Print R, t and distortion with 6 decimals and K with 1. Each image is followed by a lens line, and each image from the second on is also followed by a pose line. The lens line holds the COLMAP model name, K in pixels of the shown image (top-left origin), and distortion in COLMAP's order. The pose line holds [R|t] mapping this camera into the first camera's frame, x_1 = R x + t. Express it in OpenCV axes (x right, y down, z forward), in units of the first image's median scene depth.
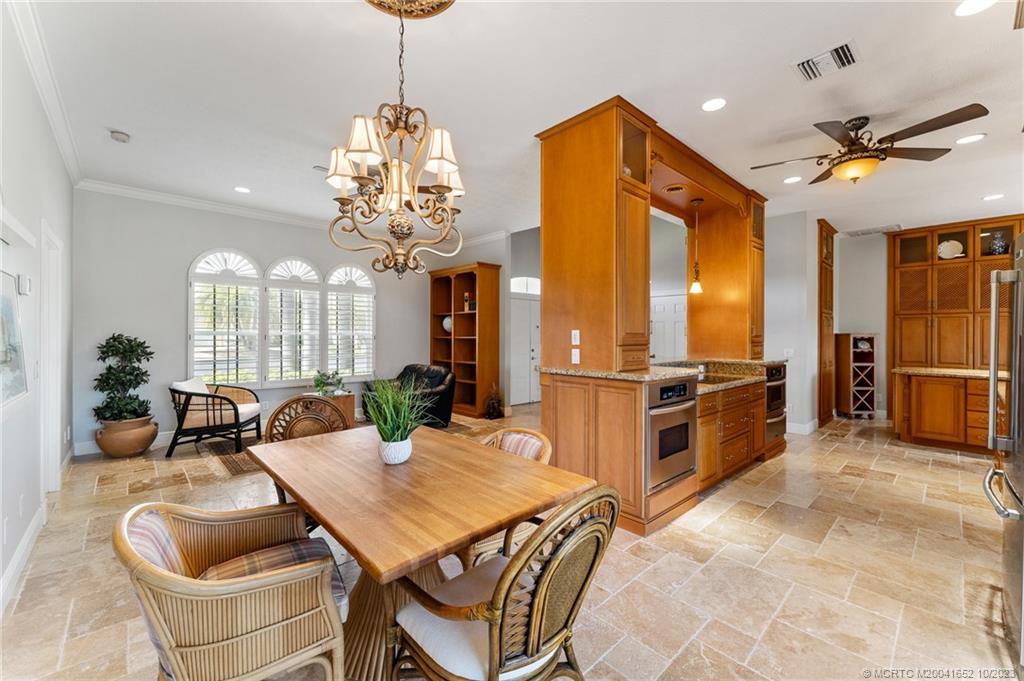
lens RADIAL K [[412.2, 0, 512.0], [0, 412.2, 340.5], [0, 0, 1]] dist [-0.002203, -0.000024]
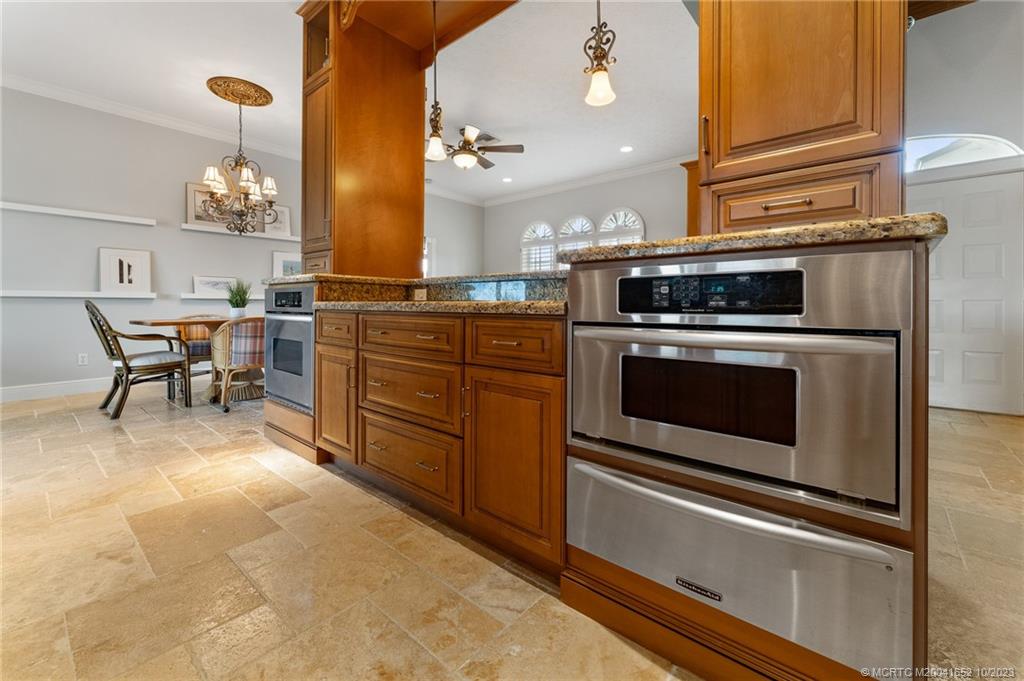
lens RADIAL K [[422.1, 0, 509.5], [0, 422.1, 306.4], [0, 0, 1]] dist [-0.000459, 0.000026]
pose [[0.112112, -0.000974, -0.993695, 1.264945], [-0.015106, 0.999882, -0.002685, 0.126754], [0.993581, 0.015311, 0.112084, 1.297552]]
